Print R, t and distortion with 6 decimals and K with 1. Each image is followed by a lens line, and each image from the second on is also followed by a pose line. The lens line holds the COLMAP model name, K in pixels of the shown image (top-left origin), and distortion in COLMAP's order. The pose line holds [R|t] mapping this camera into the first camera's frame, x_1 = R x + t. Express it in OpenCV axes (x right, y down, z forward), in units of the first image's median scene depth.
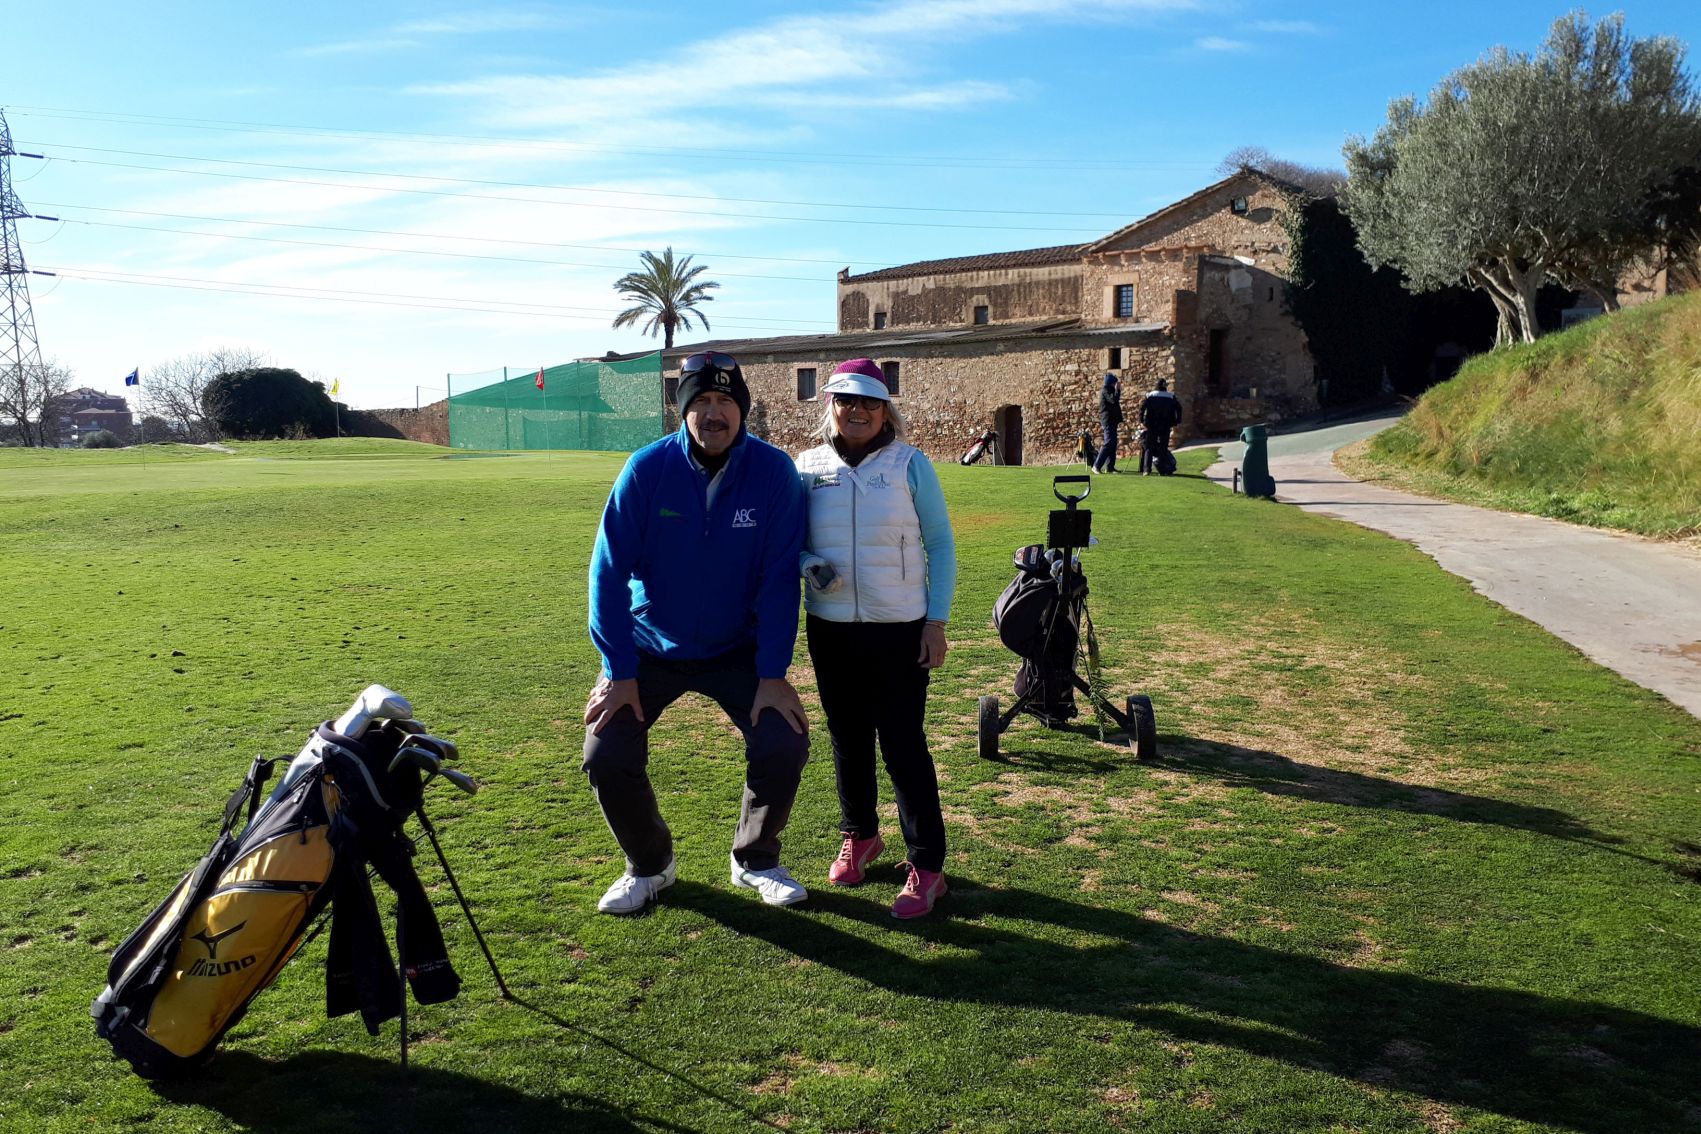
lens RADIAL K [[1348.4, 0, 850.0], [0, 1348.4, 566.9], [0, 0, 1]] dist [0.032642, -0.050259]
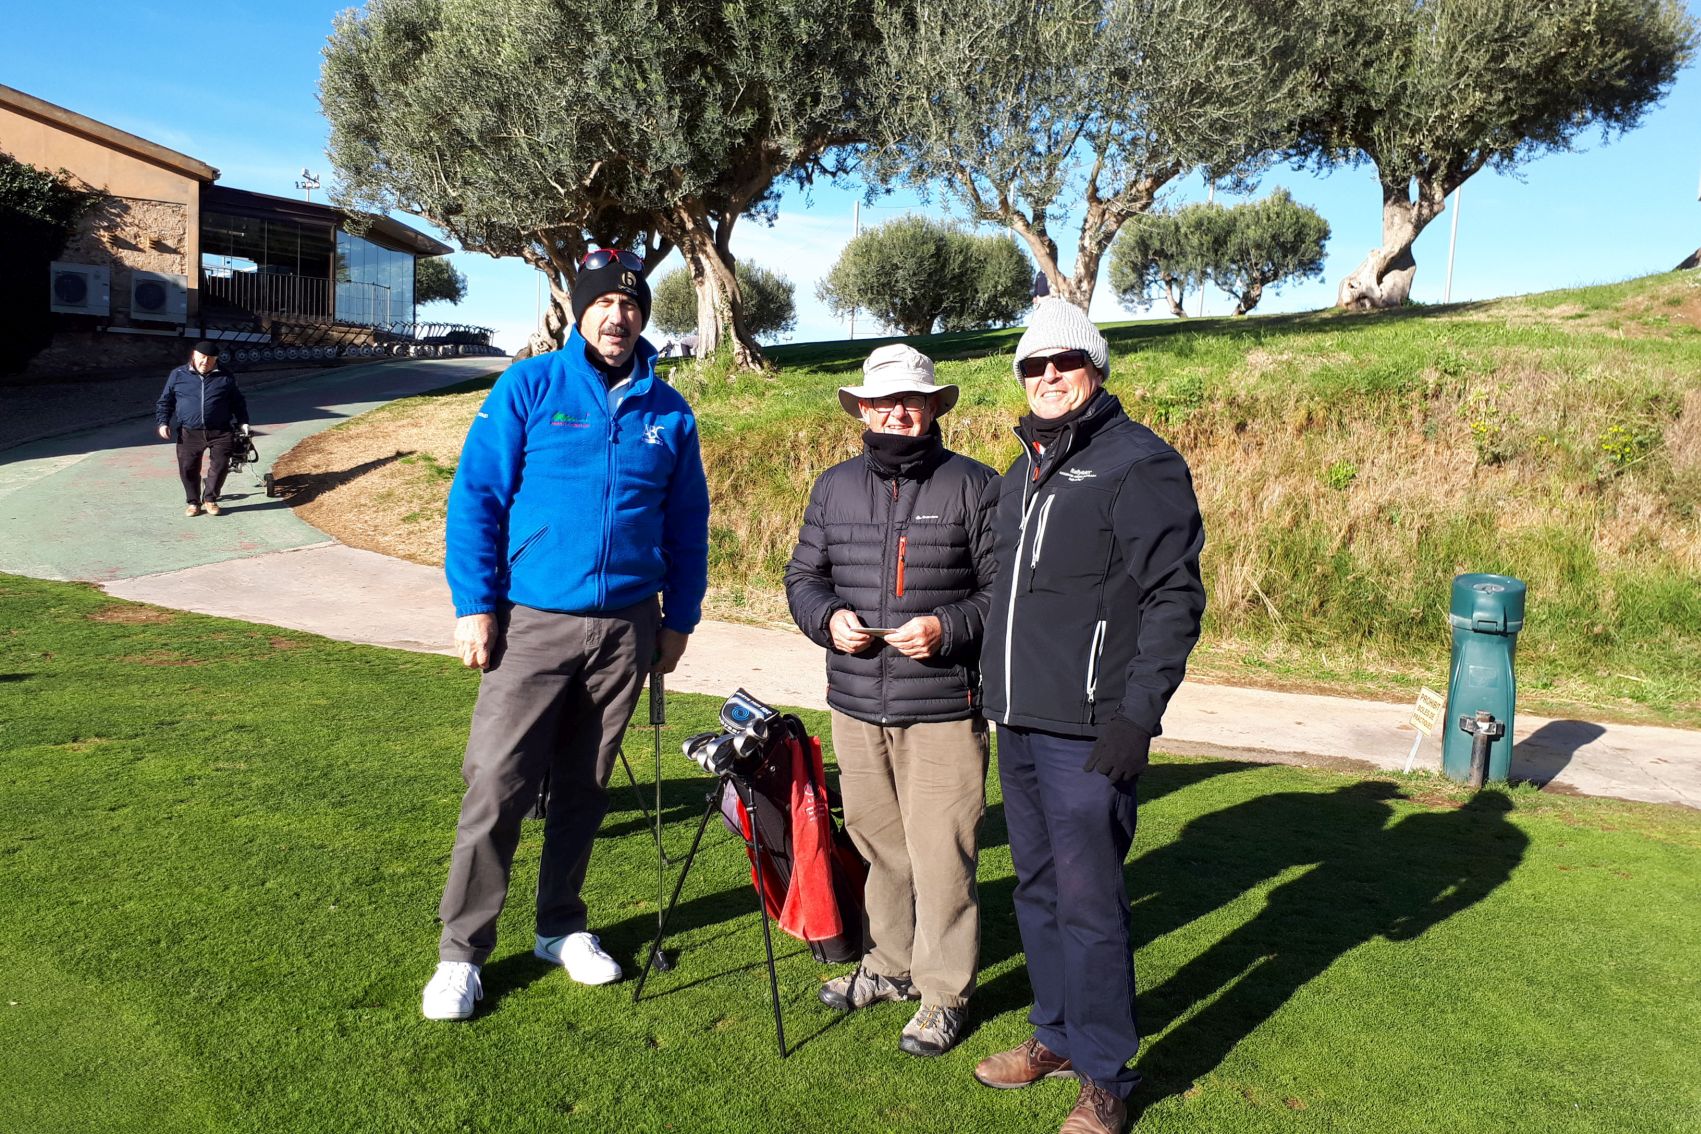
lens RADIAL K [[1348.4, 0, 876.0], [0, 1348.4, 534.2], [0, 0, 1]] dist [0.032642, -0.050259]
pose [[0.162882, -0.057396, 0.984975, -0.049632], [0.062844, 0.996883, 0.047697, -0.075420], [-0.984642, 0.054131, 0.165981, 0.576547]]
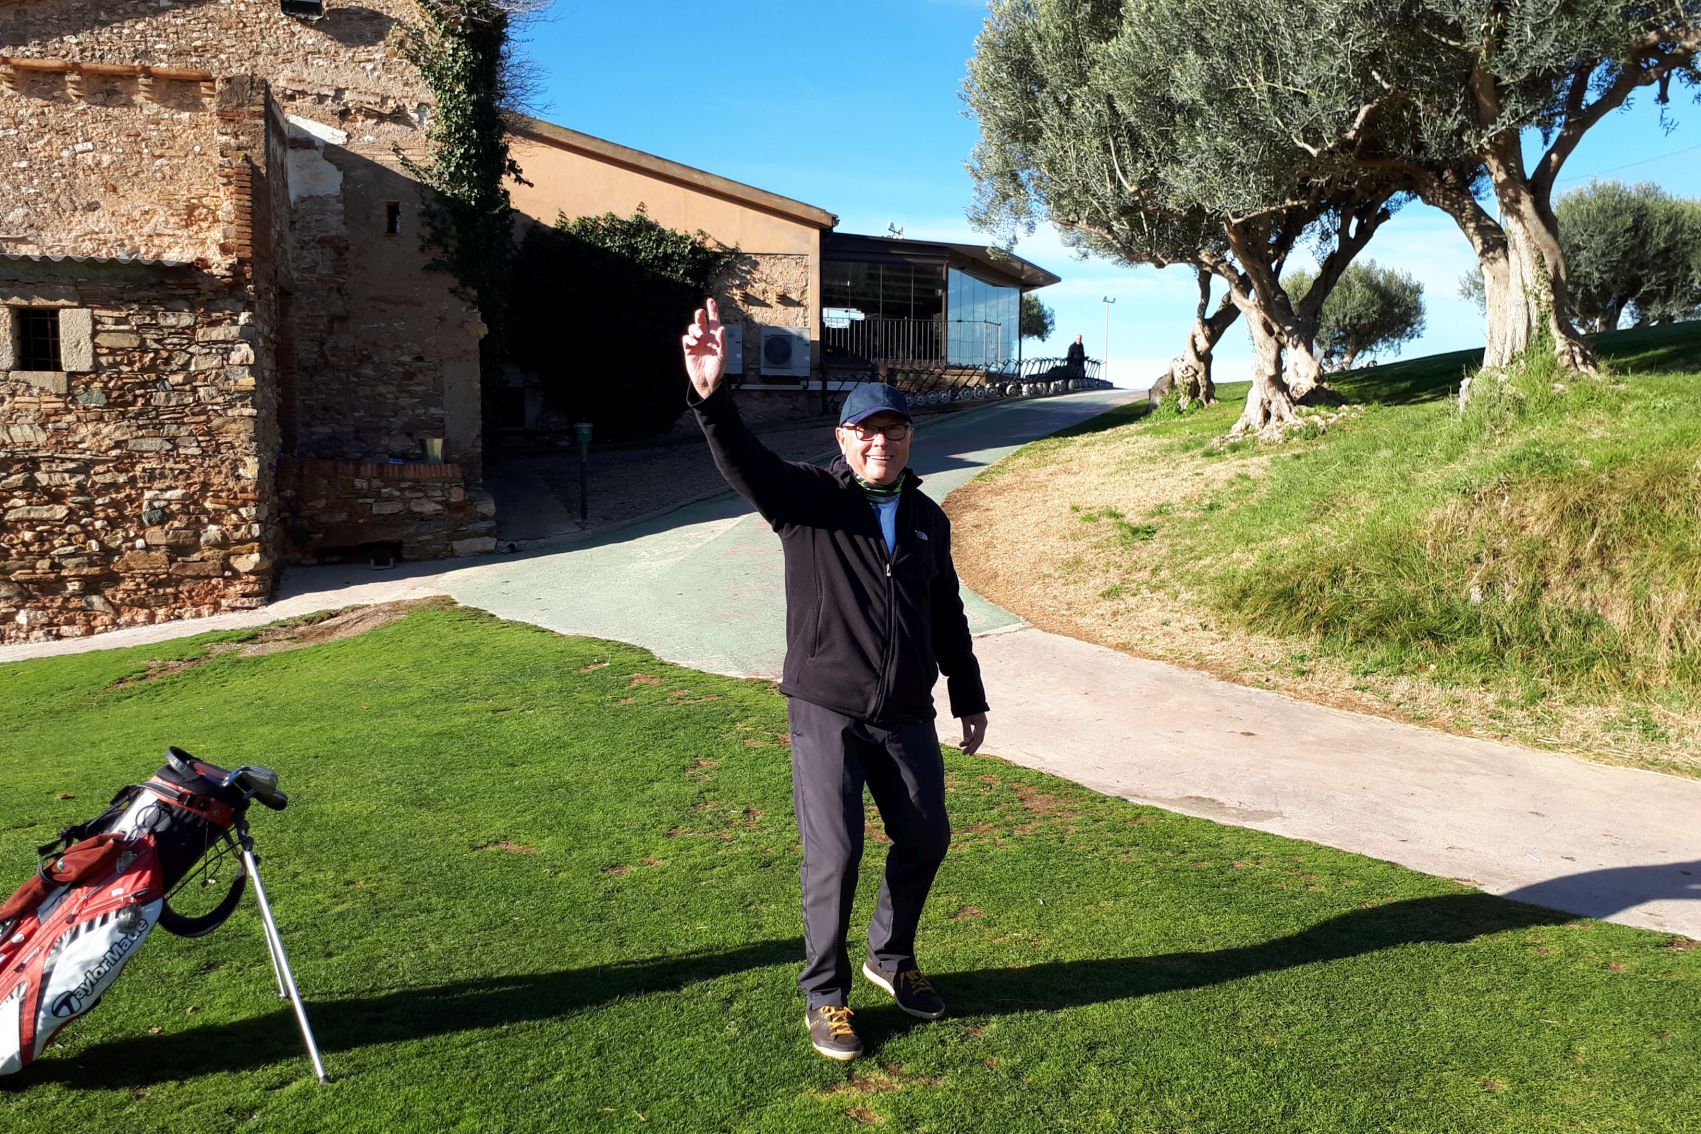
lens RADIAL K [[1348.4, 0, 846.9], [0, 1348.4, 576.3], [0, 0, 1]] dist [0.032642, -0.050259]
pose [[0.549032, -0.067555, 0.833067, 0.024427], [0.088469, 0.995826, 0.022448, -0.086028], [-0.831106, 0.061376, 0.552717, 0.653632]]
